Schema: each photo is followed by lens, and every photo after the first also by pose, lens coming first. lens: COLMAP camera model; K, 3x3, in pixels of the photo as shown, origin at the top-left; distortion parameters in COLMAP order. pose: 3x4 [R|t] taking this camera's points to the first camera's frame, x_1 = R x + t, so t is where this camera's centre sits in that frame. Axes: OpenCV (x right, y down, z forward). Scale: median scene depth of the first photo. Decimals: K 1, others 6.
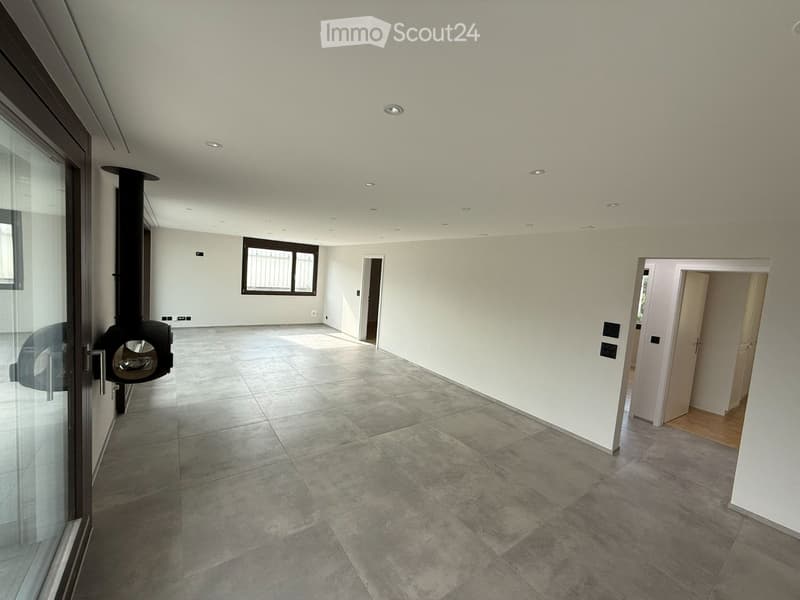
lens RADIAL K [[319.1, 0, 397.1], [0, 319.1, 299.9], [0, 0, 1]] dist [0.000024, -0.000014]
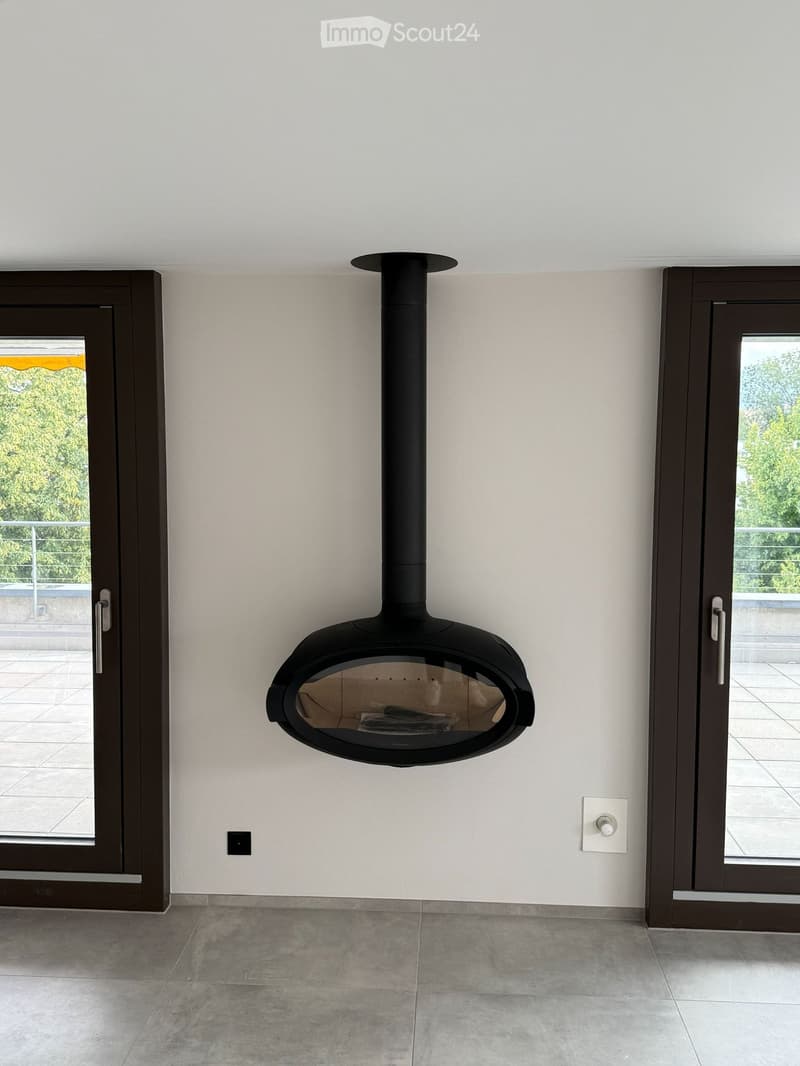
lens RADIAL K [[912.8, 0, 400.0], [0, 912.8, 533.0], [0, 0, 1]] dist [-0.000547, -0.002064]
pose [[-0.623733, -0.019906, -0.781384, 0.029831], [-0.117396, 0.990722, 0.068472, -0.037107], [0.772771, 0.134440, -0.620283, 0.550414]]
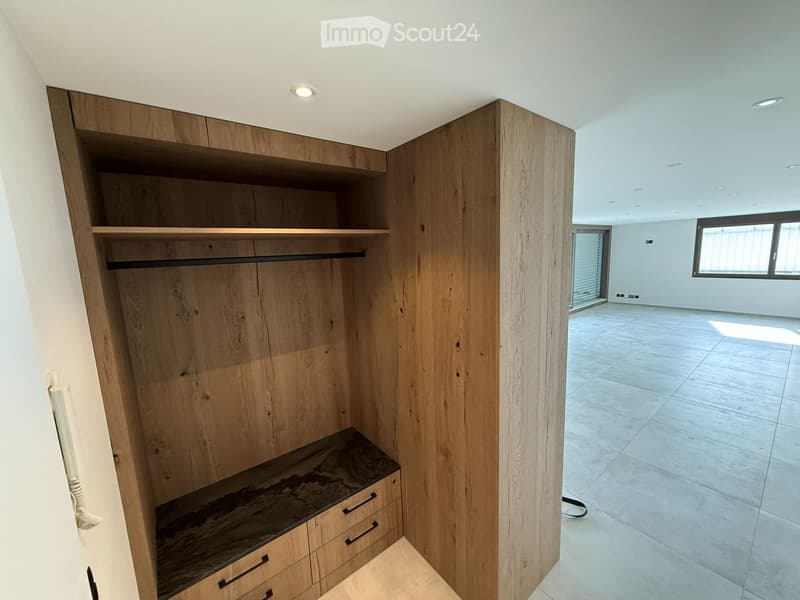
lens RADIAL K [[319.1, 0, 397.1], [0, 319.1, 299.9], [0, 0, 1]] dist [0.000024, -0.000014]
pose [[0.040716, 0.069298, -0.996765, 0.470531], [-0.039003, 0.996942, 0.067717, 0.021636], [0.998409, 0.036120, 0.043294, 0.042604]]
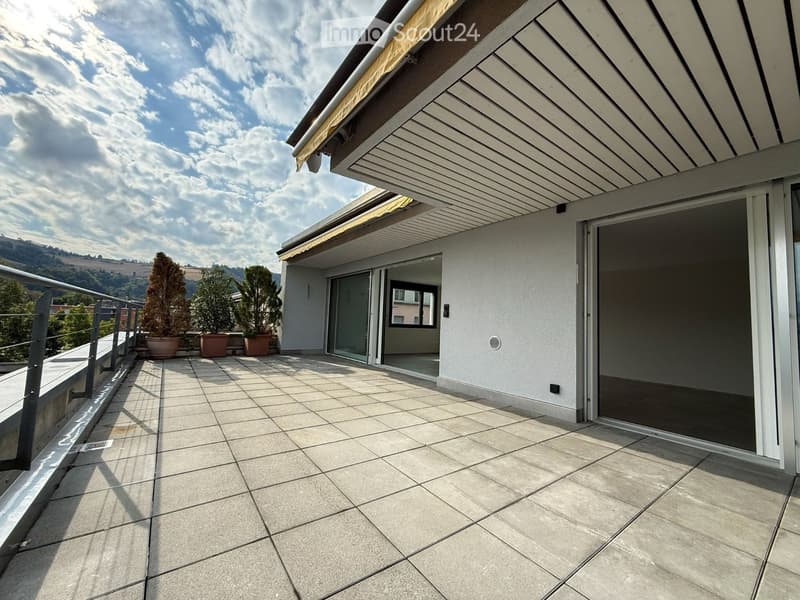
lens RADIAL K [[319.1, 0, 397.1], [0, 319.1, 299.9], [0, 0, 1]] dist [0.000024, -0.000014]
pose [[0.999290, -0.034107, 0.016007, -0.470659], [0.036122, 0.988064, -0.149749, 0.060505], [-0.010709, 0.150221, 0.988594, -0.198055]]
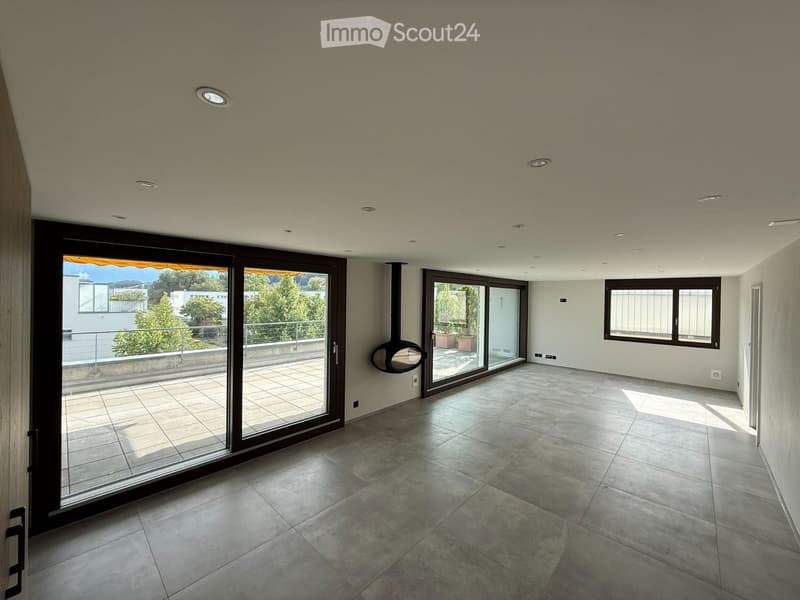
lens RADIAL K [[319.1, 0, 397.1], [0, 319.1, 299.9], [0, 0, 1]] dist [0.000024, -0.000014]
pose [[0.200074, -0.067156, -0.977477, 0.326460], [-0.082489, 0.992952, -0.085104, -0.002385], [0.976302, 0.097658, 0.193124, 0.202246]]
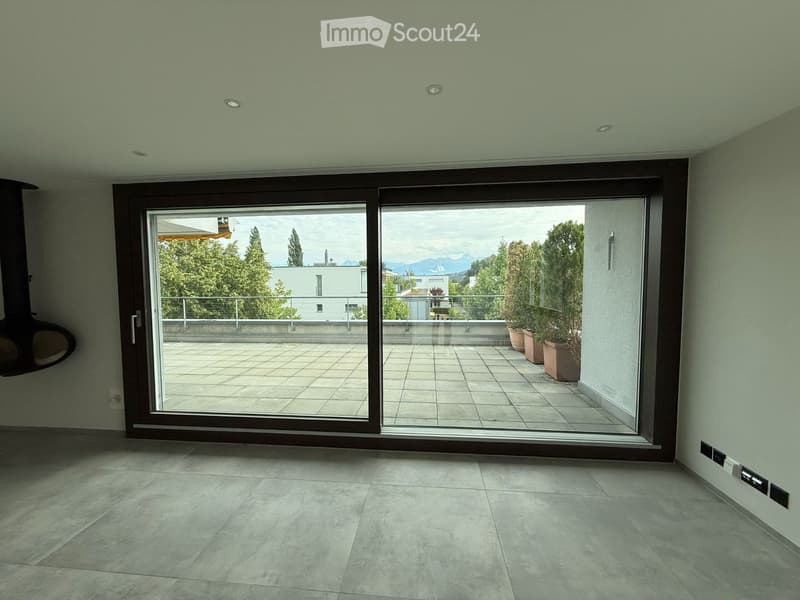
lens RADIAL K [[313.4, 0, 400.0], [0, 313.4, 300.0], [0, 0, 1]] dist [0.000390, -0.000016]
pose [[-0.656458, -0.029313, -0.753793, -0.283891], [-0.101828, 0.993543, 0.050043, -0.058232], [0.747458, 0.109608, -0.655204, 0.860387]]
